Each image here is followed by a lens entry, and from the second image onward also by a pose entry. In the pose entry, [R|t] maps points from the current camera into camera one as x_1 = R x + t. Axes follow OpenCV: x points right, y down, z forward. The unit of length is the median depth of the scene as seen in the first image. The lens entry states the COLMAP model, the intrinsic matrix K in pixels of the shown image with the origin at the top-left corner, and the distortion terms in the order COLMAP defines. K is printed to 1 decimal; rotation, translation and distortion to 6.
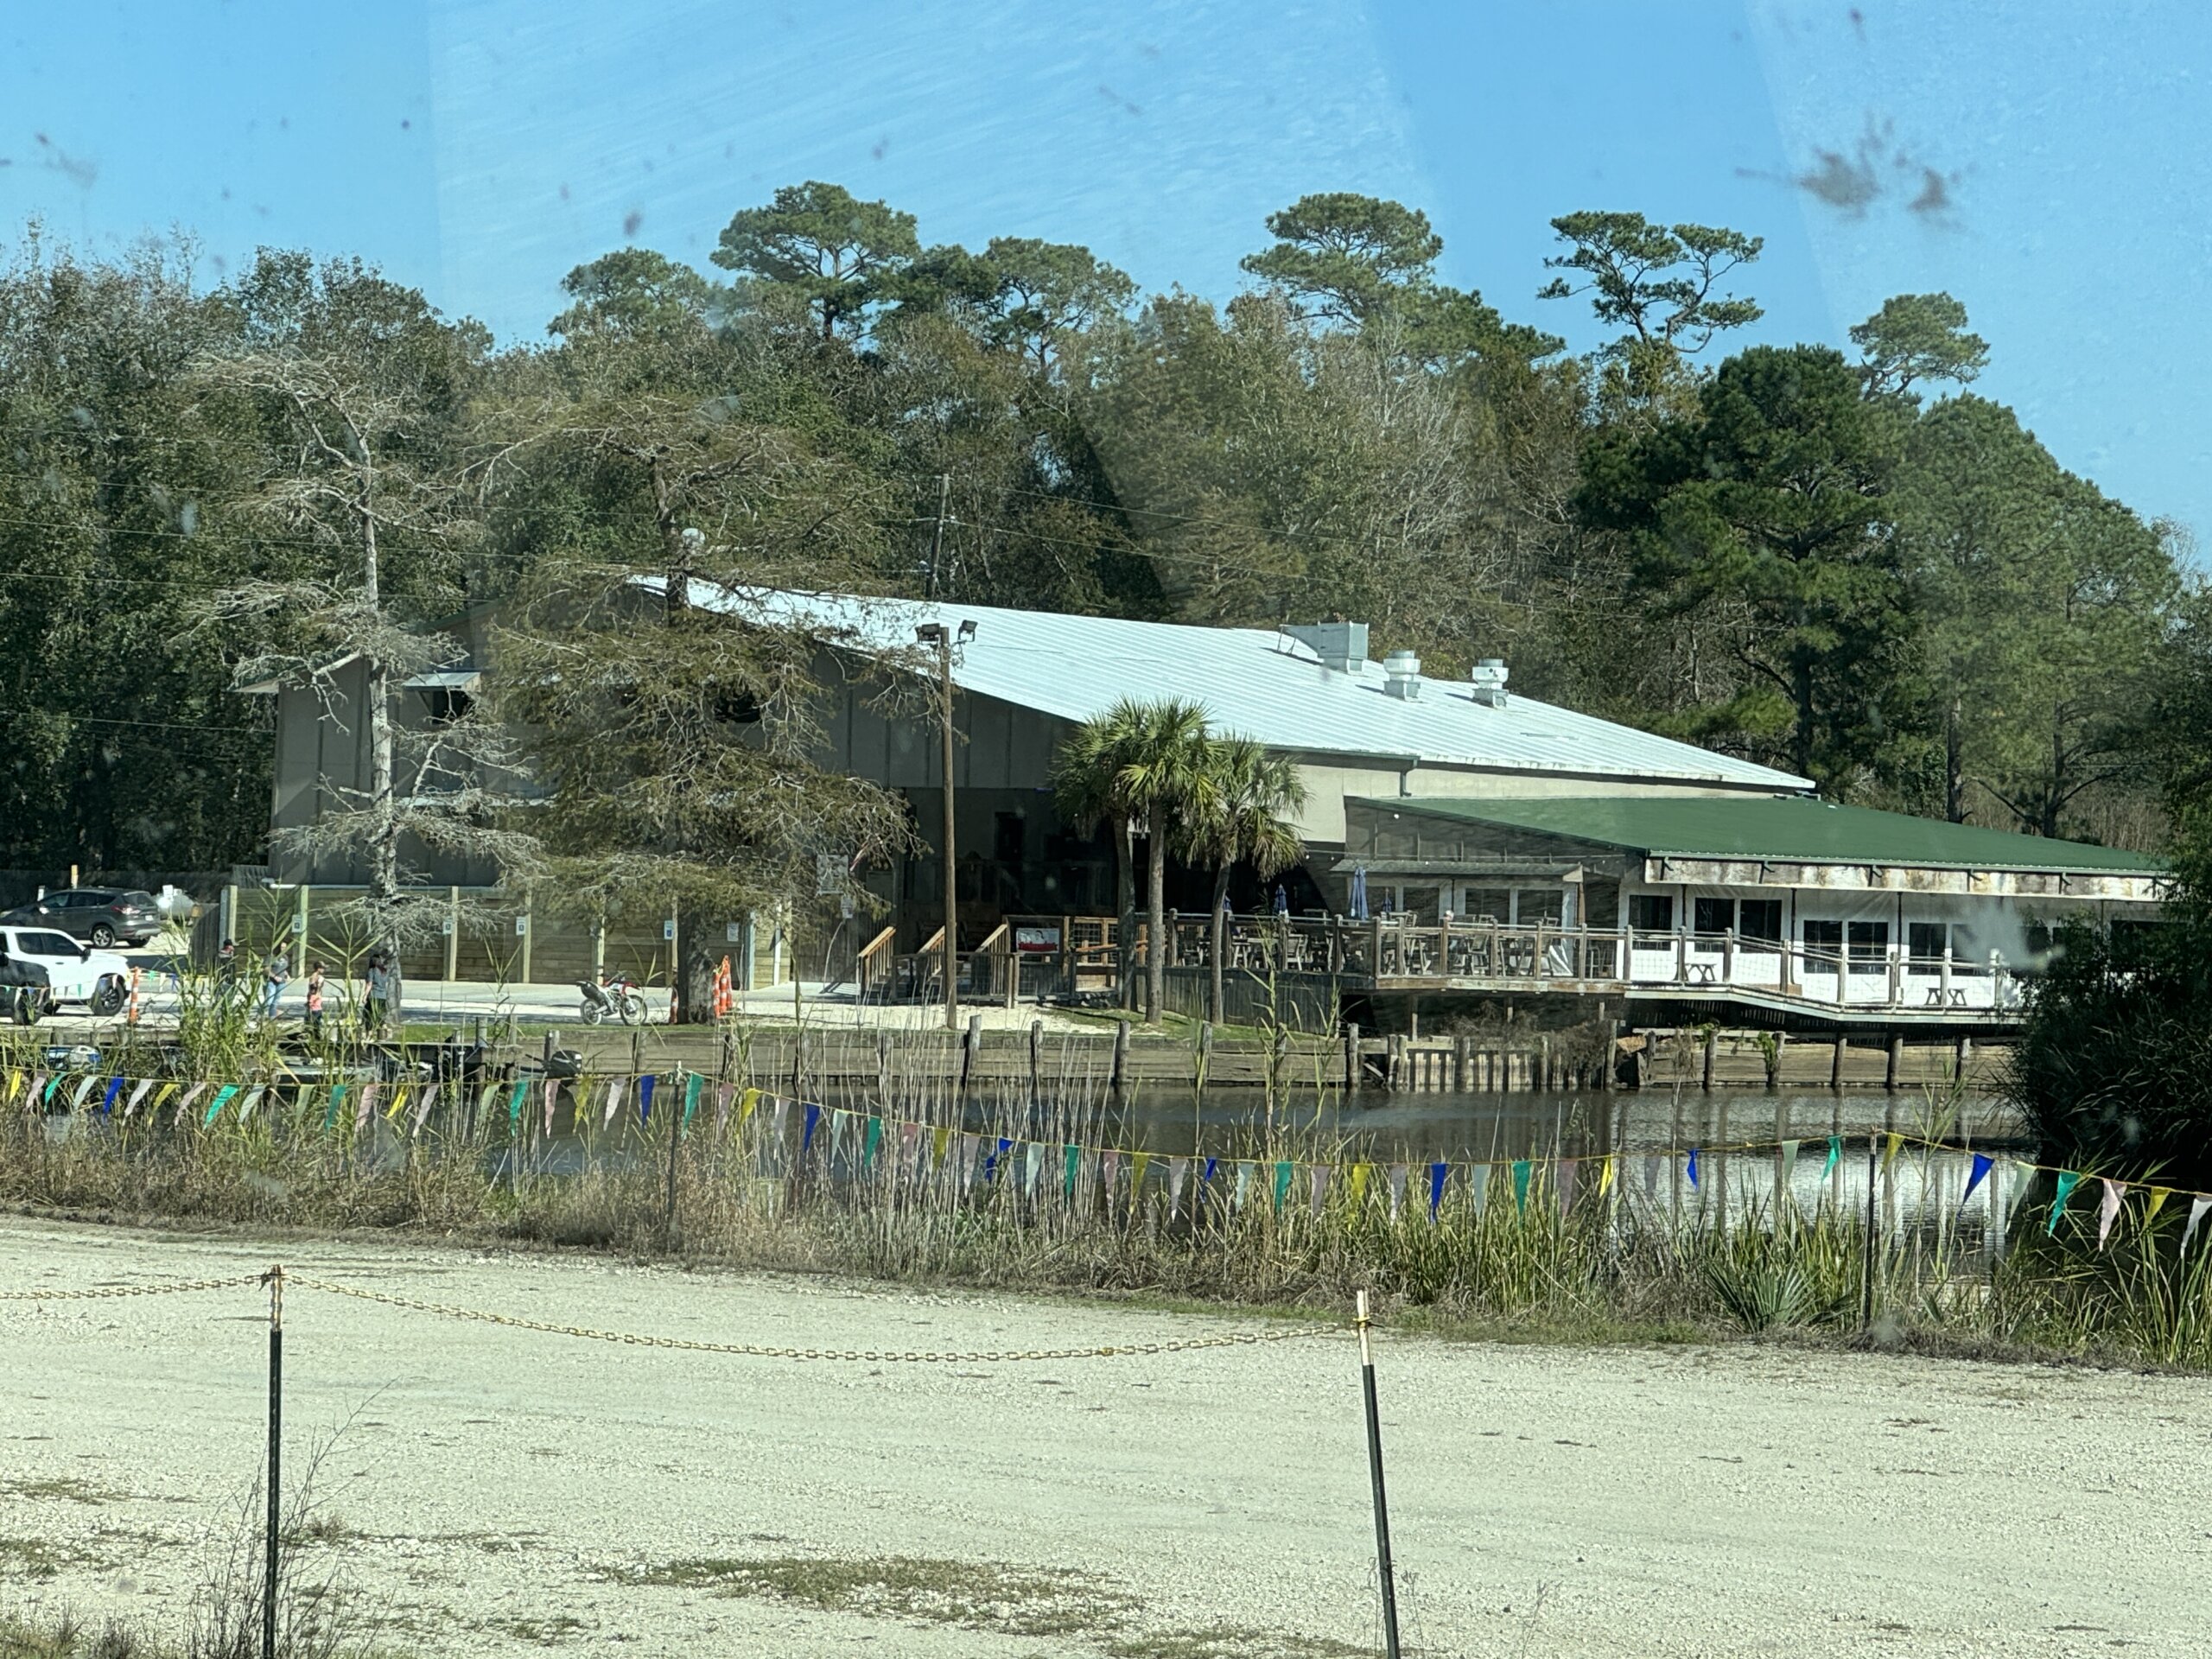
lens RADIAL K [[6876.0, 0, 1106.5], [0, 6876.0, 830.8], [0, 0, 1]] dist [-0.273912, 0.000000]
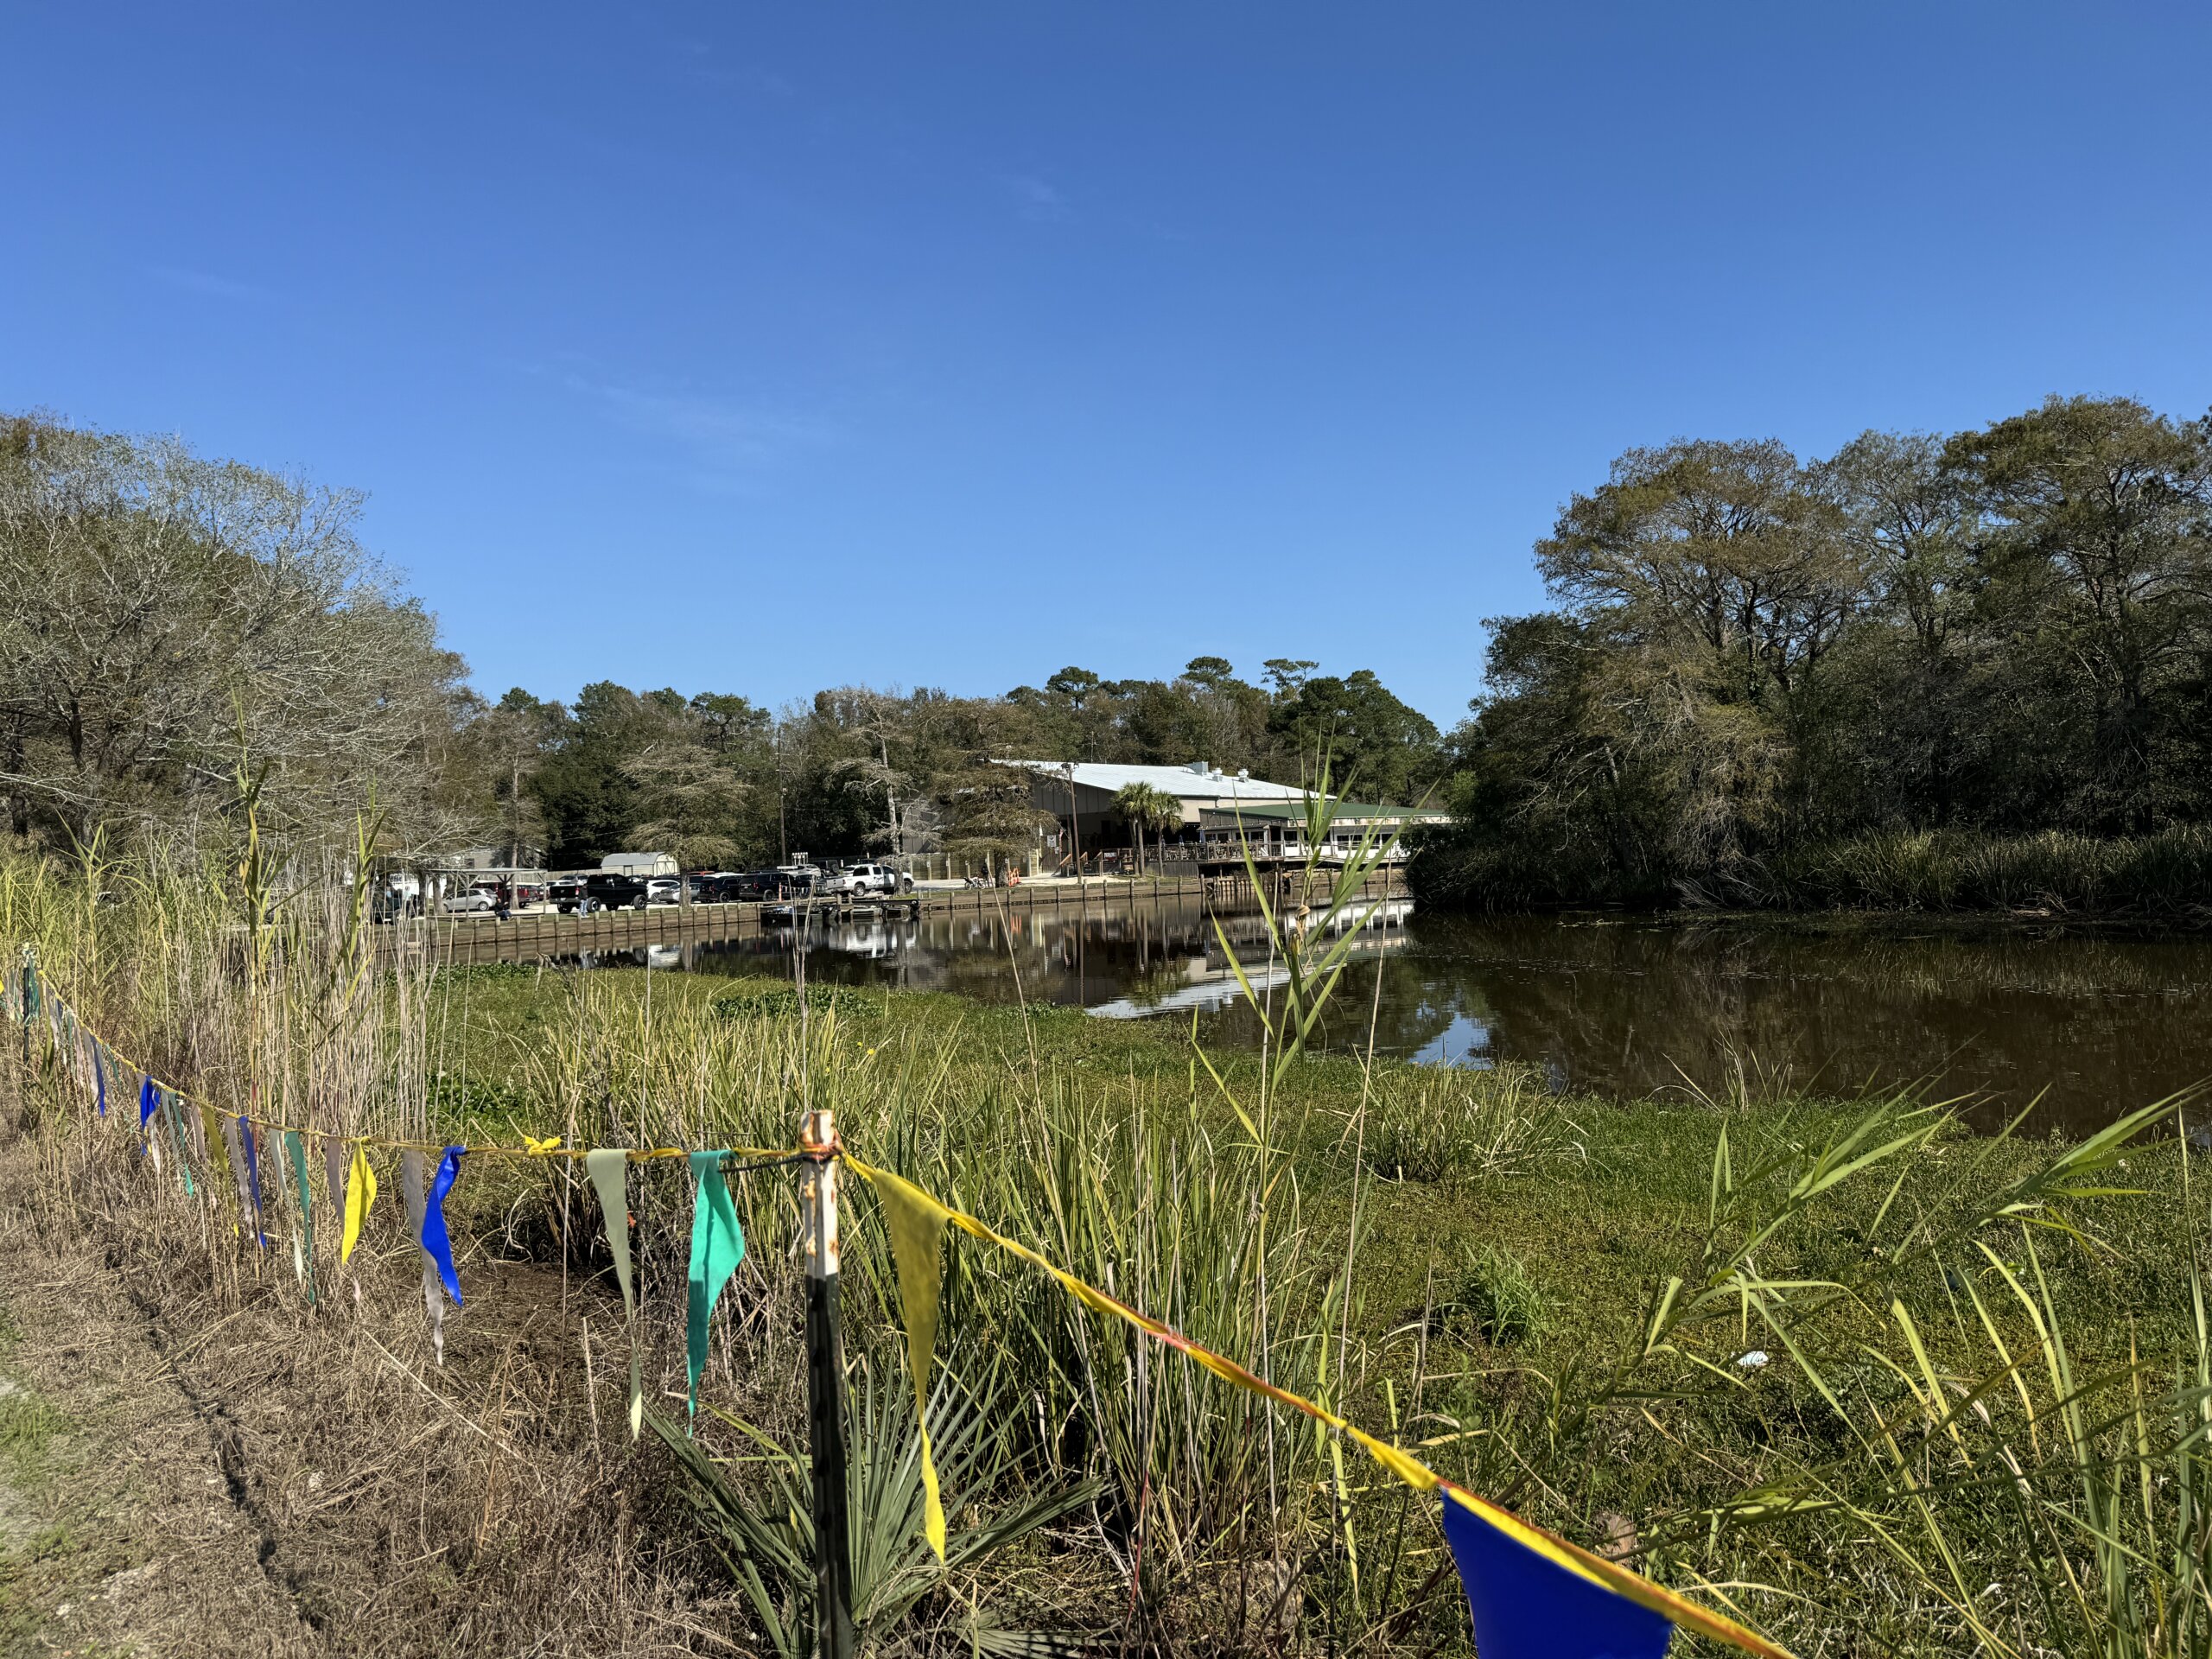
lens RADIAL K [[1599.0, 0, 1070.4], [0, 1599.0, 762.9], [0, 0, 1]] dist [-0.006299, 0.001906]
pose [[0.995393, -0.068818, -0.066760, 0.026163], [0.065547, 0.996596, -0.049999, 0.008168], [0.069974, 0.045393, 0.996515, 0.203858]]
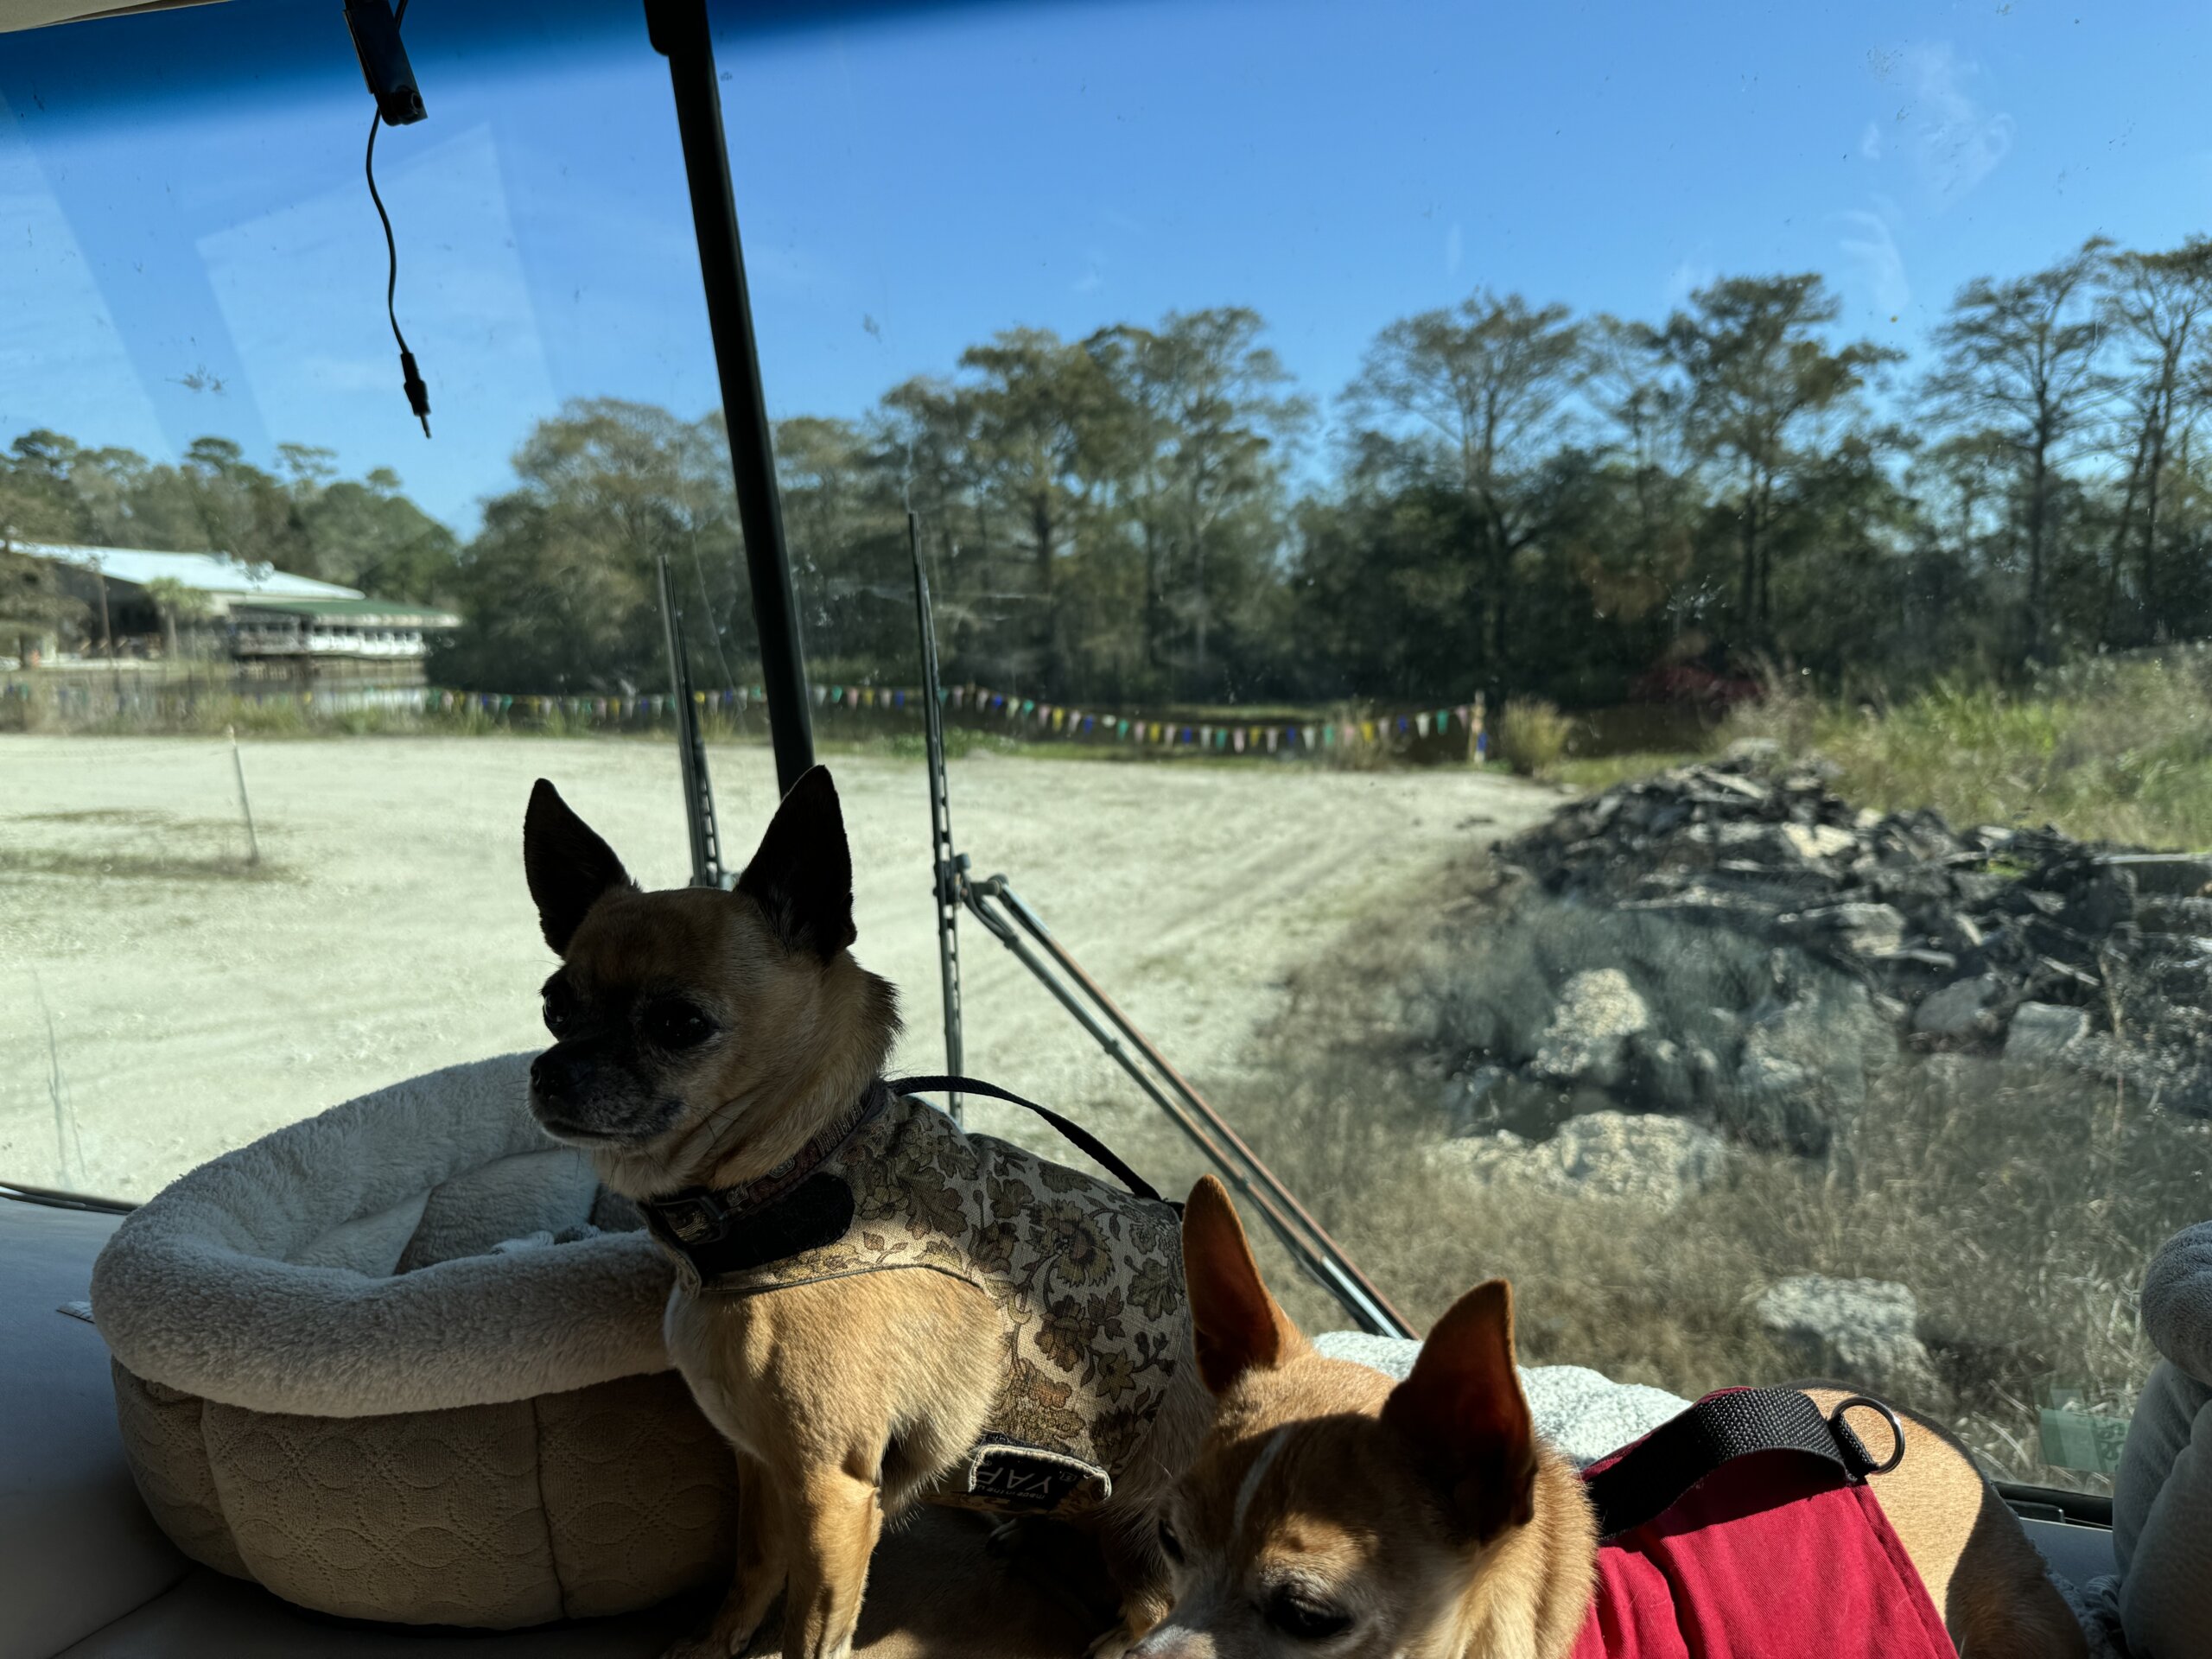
lens RADIAL K [[1599.0, 0, 1103.5], [0, 1599.0, 827.0], [0, 0, 1]] dist [-0.006299, 0.001906]
pose [[0.861911, -0.087751, 0.499410, 0.001464], [0.017432, 0.989457, 0.143771, 0.000084], [-0.506761, -0.115212, 0.854353, -0.005385]]
